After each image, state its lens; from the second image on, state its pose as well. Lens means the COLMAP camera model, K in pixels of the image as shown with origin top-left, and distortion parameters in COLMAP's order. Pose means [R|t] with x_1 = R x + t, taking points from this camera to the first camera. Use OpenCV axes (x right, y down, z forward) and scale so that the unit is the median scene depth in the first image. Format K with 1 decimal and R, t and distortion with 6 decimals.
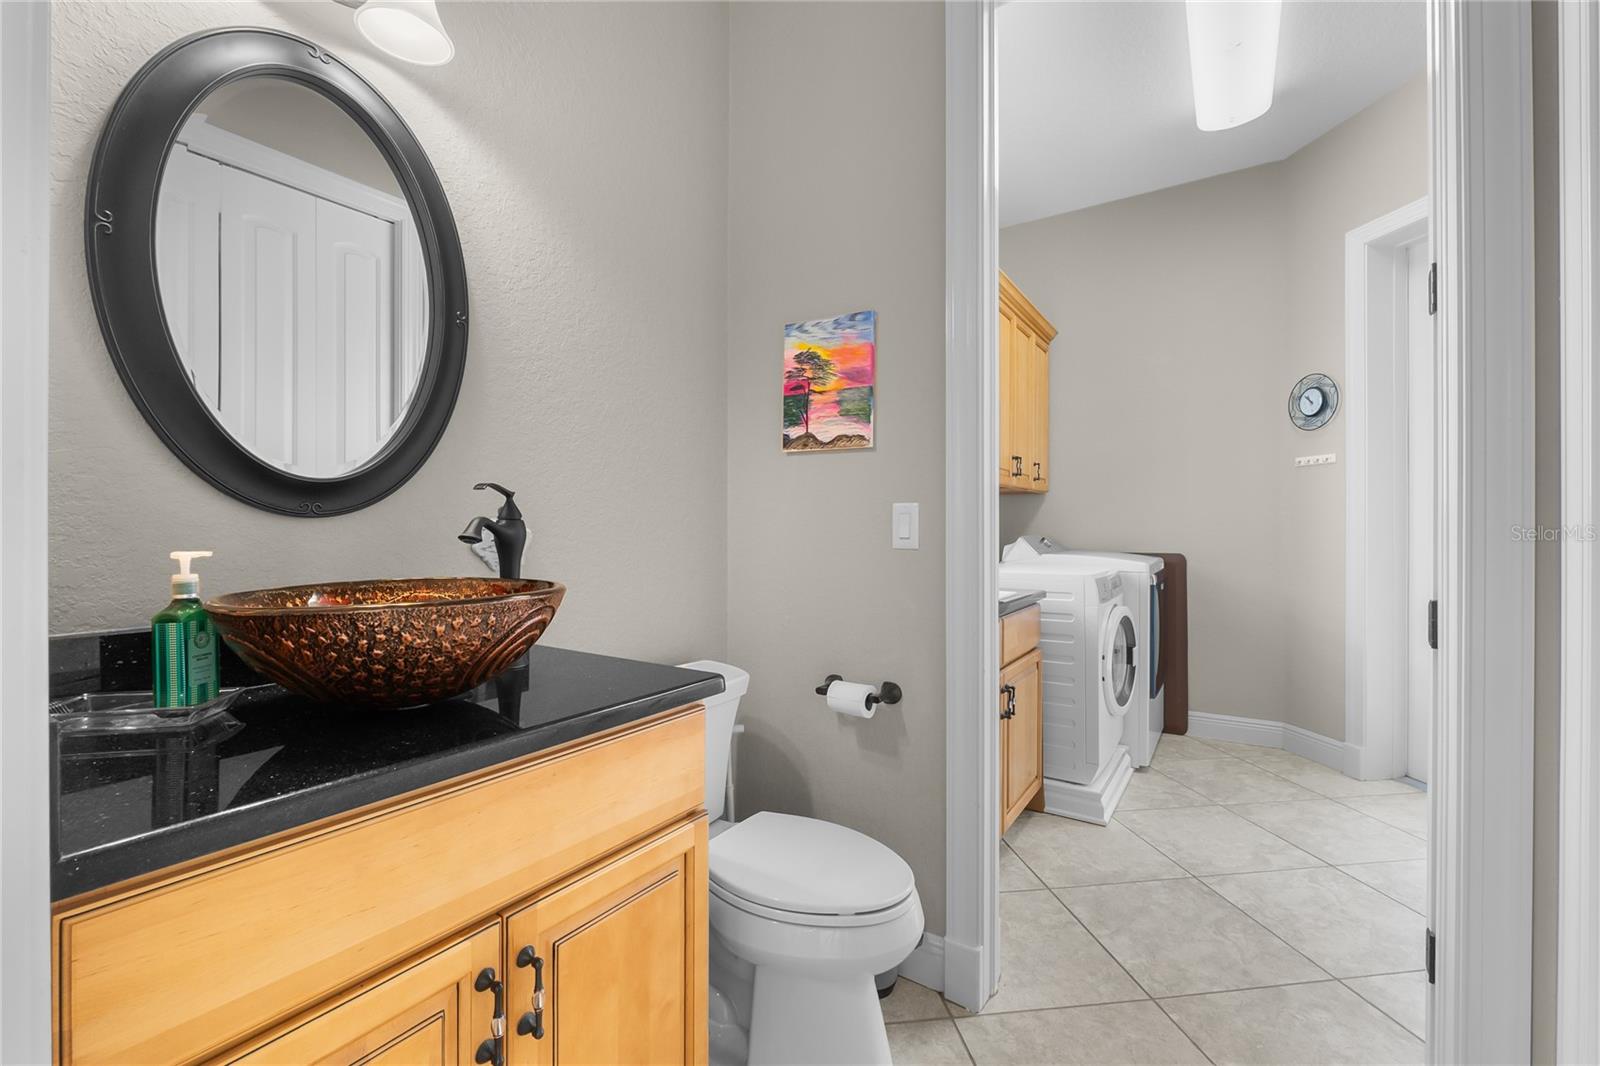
lens RADIAL K [[671.8, 0, 793.0], [0, 671.8, 530.0], [0, 0, 1]] dist [-0.004111, -0.000359]
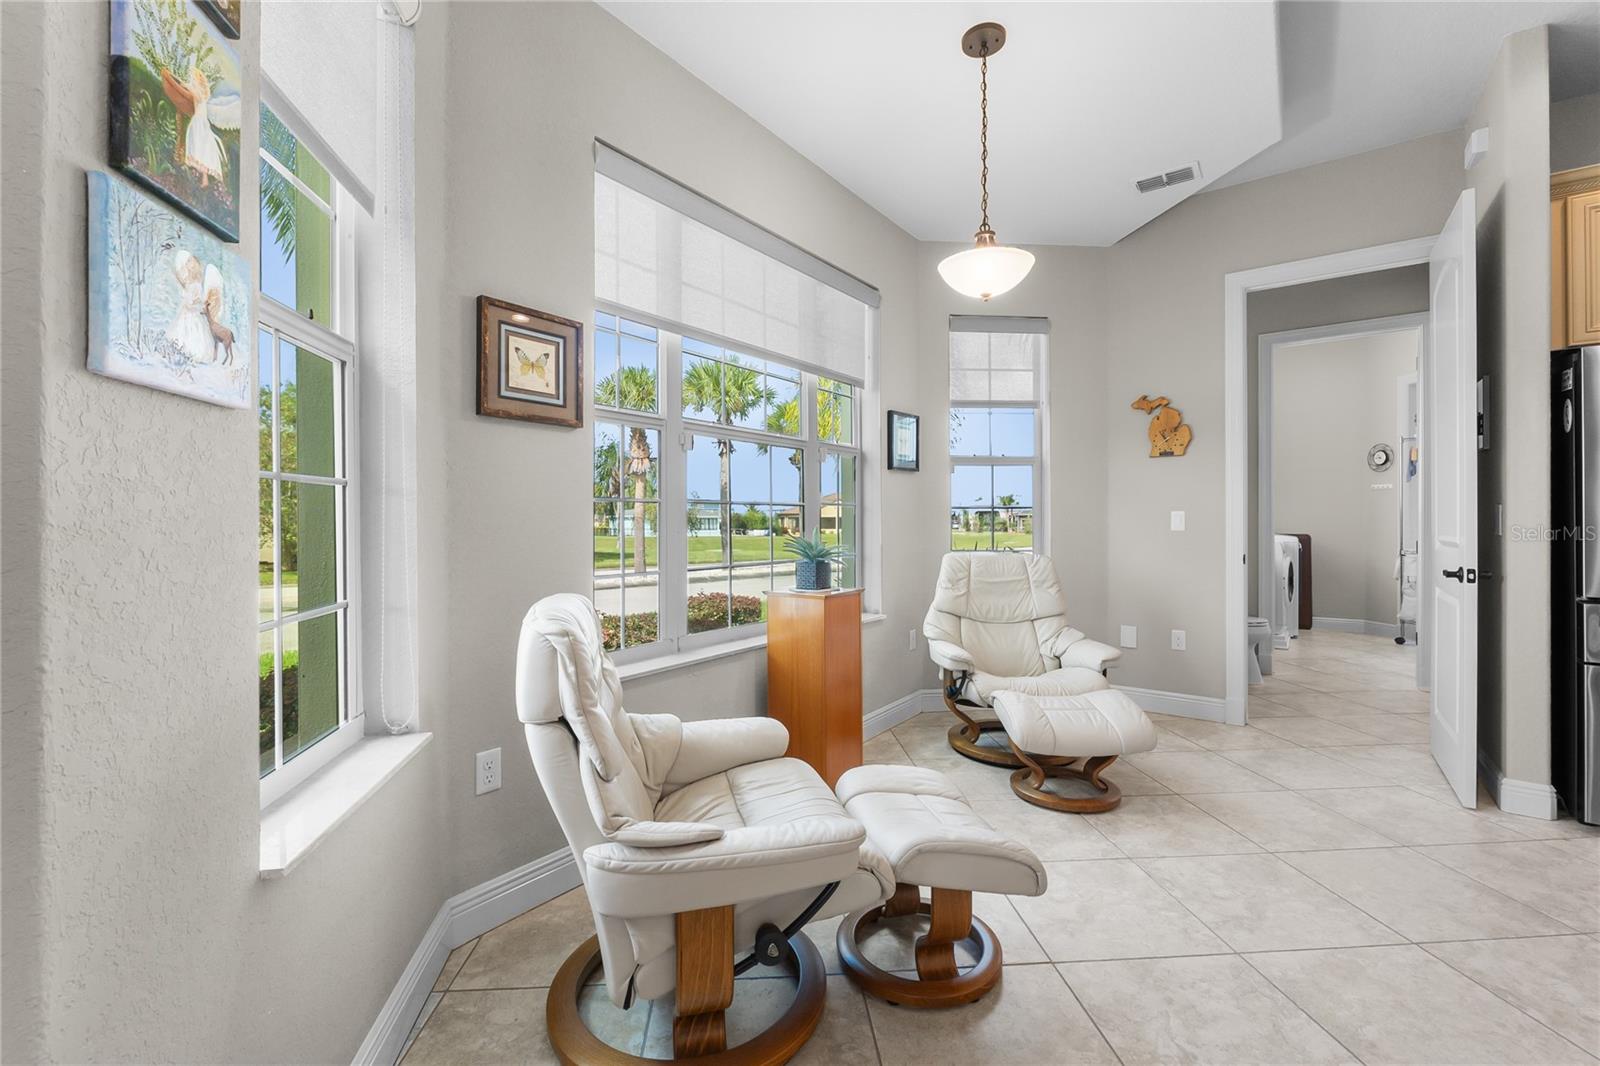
lens RADIAL K [[671.8, 0, 807.4], [0, 671.8, 524.5], [0, 0, 1]] dist [-0.004111, -0.000359]
pose [[0.998001, 0.007735, -0.062724, -0.756841], [-0.007774, 0.999970, -0.000379, 0.015007], [0.062719, 0.000866, 0.998031, -1.037823]]
